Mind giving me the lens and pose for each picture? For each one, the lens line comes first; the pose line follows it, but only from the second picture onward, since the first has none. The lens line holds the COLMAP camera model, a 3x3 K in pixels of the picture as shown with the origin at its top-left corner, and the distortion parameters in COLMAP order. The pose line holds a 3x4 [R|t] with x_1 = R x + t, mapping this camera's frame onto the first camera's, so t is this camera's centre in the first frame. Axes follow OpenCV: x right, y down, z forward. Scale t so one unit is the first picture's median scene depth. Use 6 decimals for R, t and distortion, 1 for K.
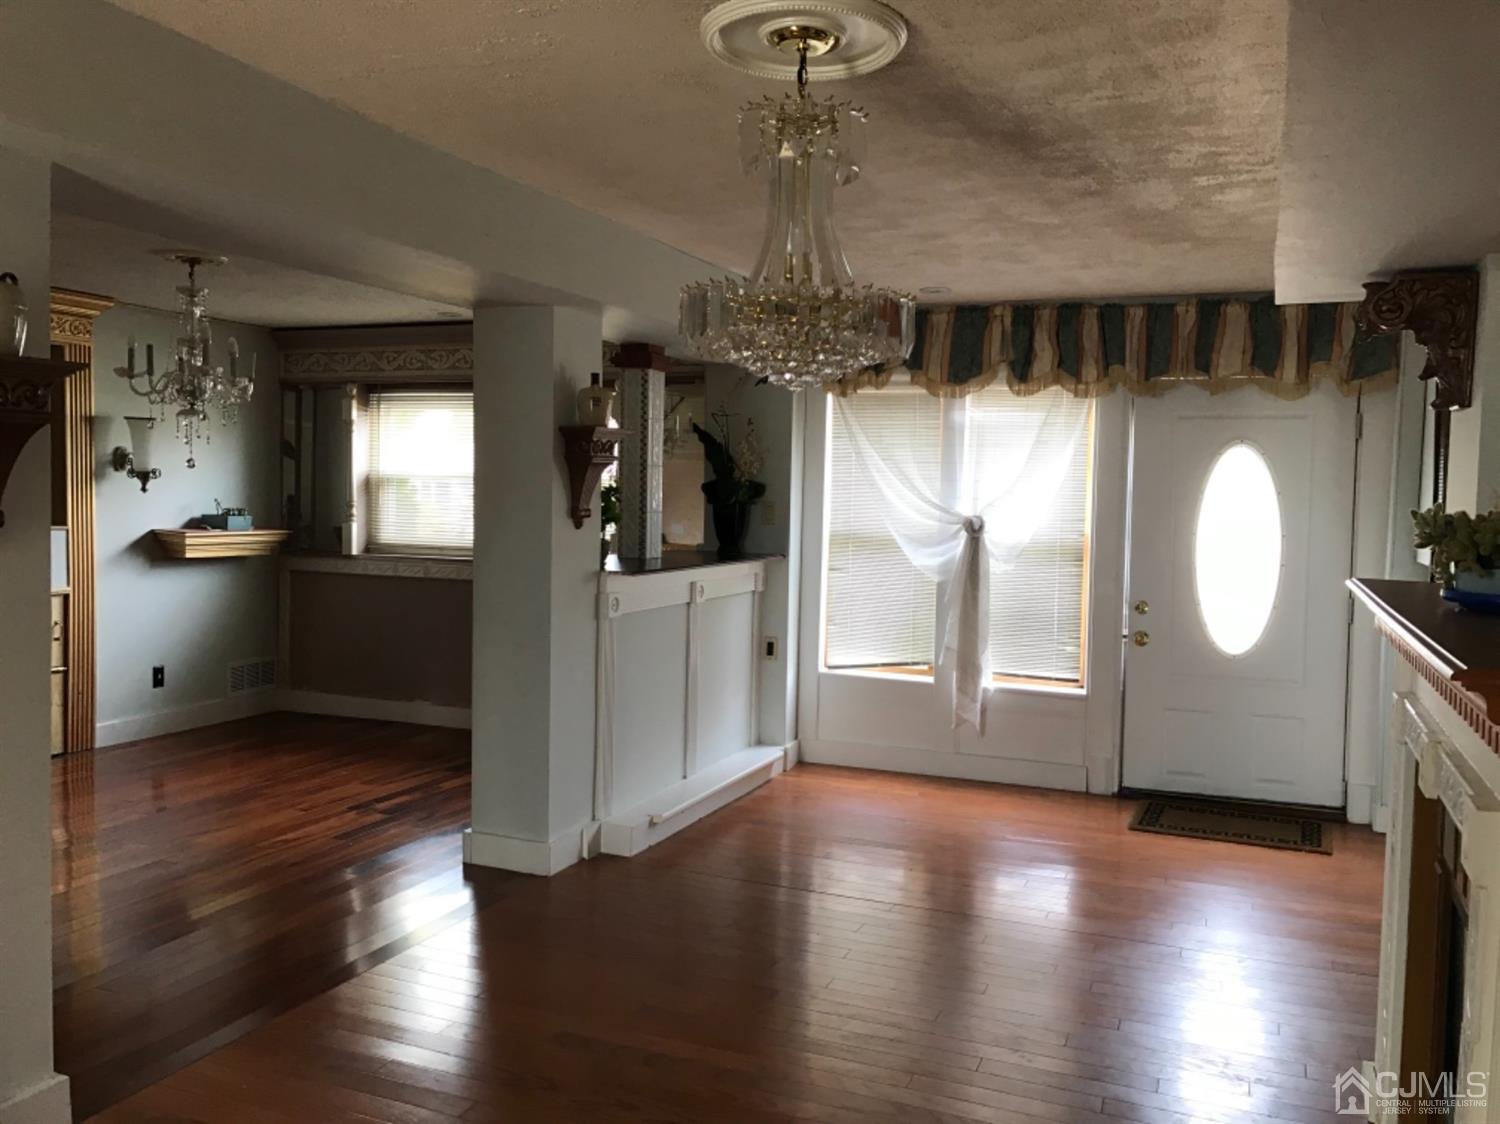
lens RADIAL K [[1233.7, 0, 750.0], [0, 1233.7, 562.0], [0, 0, 1]] dist [0.005279, 0.004457]
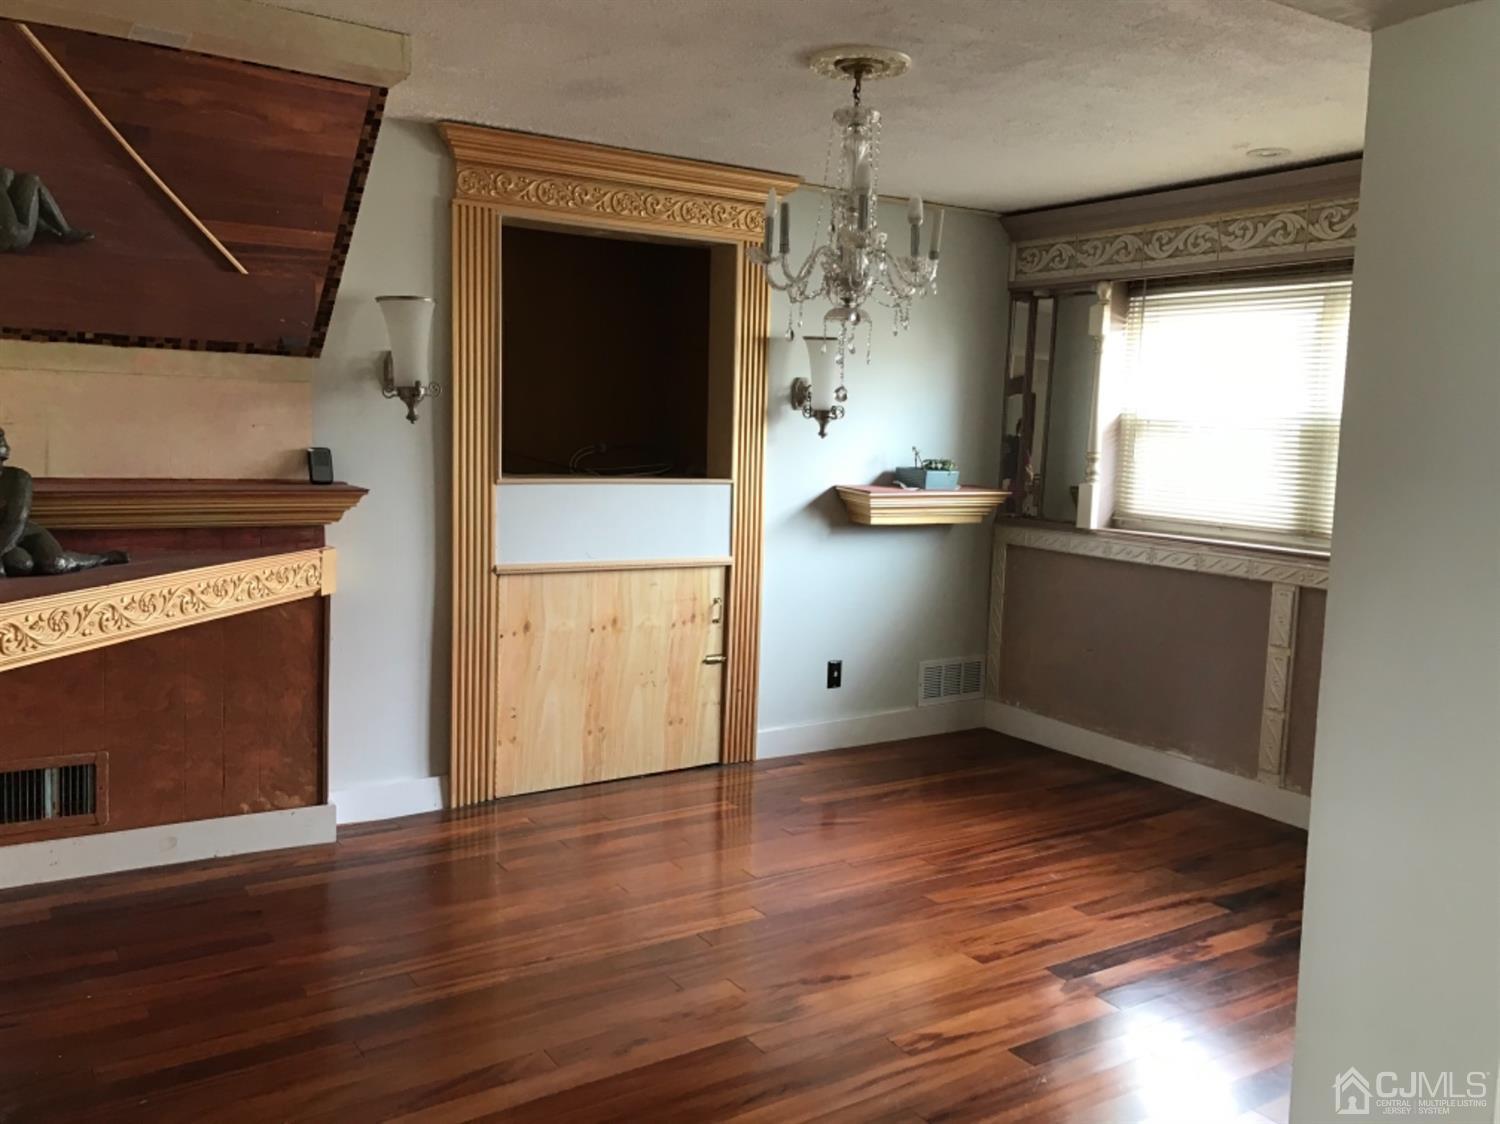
lens RADIAL K [[1256.7, 0, 750.0], [0, 1256.7, 562.0], [0, 0, 1]] dist [0.099111, -0.351021]
pose [[0.833310, 0.069197, -0.548459, -0.094591], [-0.045554, 0.997356, 0.056618, -0.020671], [0.550926, -0.022196, 0.834259, 0.315170]]
